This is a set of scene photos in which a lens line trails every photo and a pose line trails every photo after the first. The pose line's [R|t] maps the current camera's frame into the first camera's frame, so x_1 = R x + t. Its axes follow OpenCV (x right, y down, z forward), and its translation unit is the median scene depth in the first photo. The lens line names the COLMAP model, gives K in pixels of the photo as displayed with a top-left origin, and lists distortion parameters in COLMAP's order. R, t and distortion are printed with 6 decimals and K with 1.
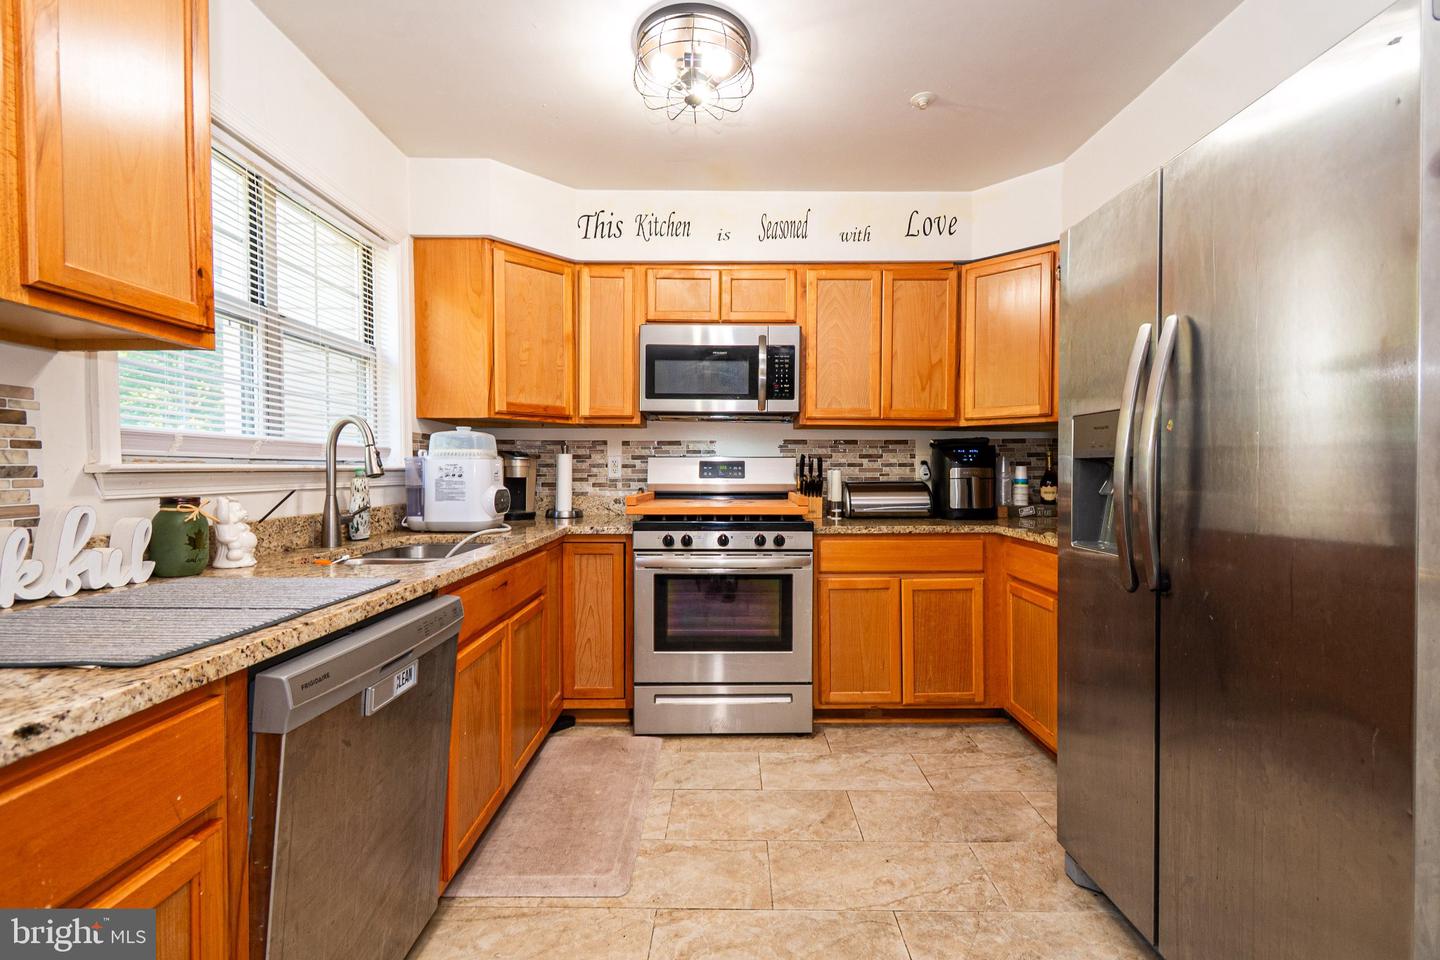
lens RADIAL K [[635.9, 0, 724.5], [0, 635.9, 474.0], [0, 0, 1]] dist [0.003998, -0.003552]
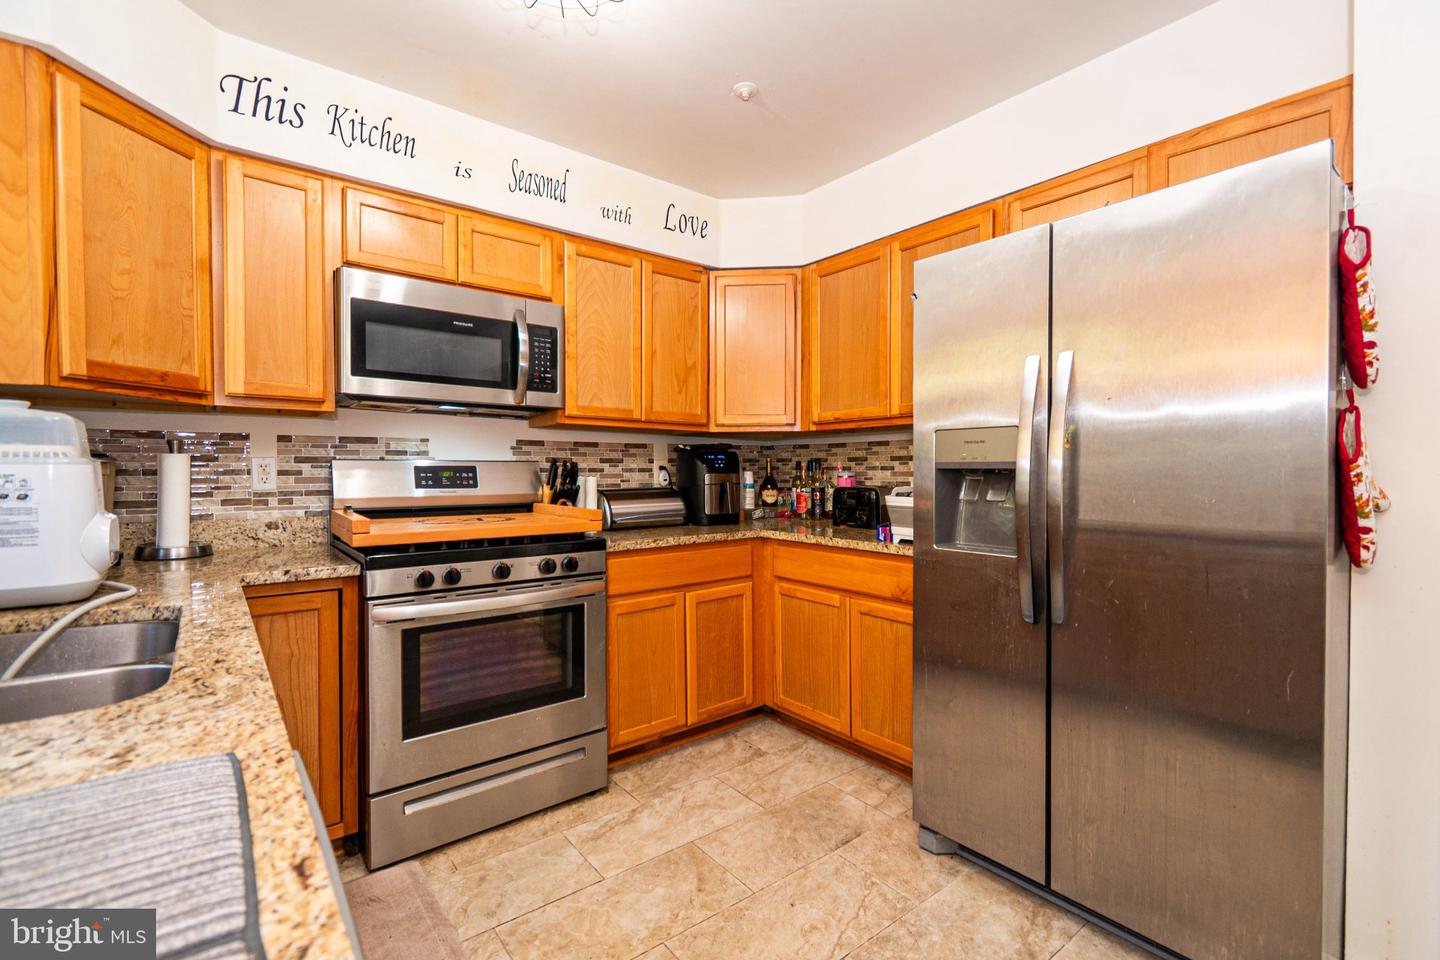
lens RADIAL K [[635.9, 0, 723.7], [0, 635.9, 475.4], [0, 0, 1]] dist [0.003998, -0.003552]
pose [[0.780945, -0.007360, 0.624556, -0.255388], [0.005722, 0.999973, 0.004630, -0.011997], [-0.624573, -0.000042, 0.780966, 0.223100]]
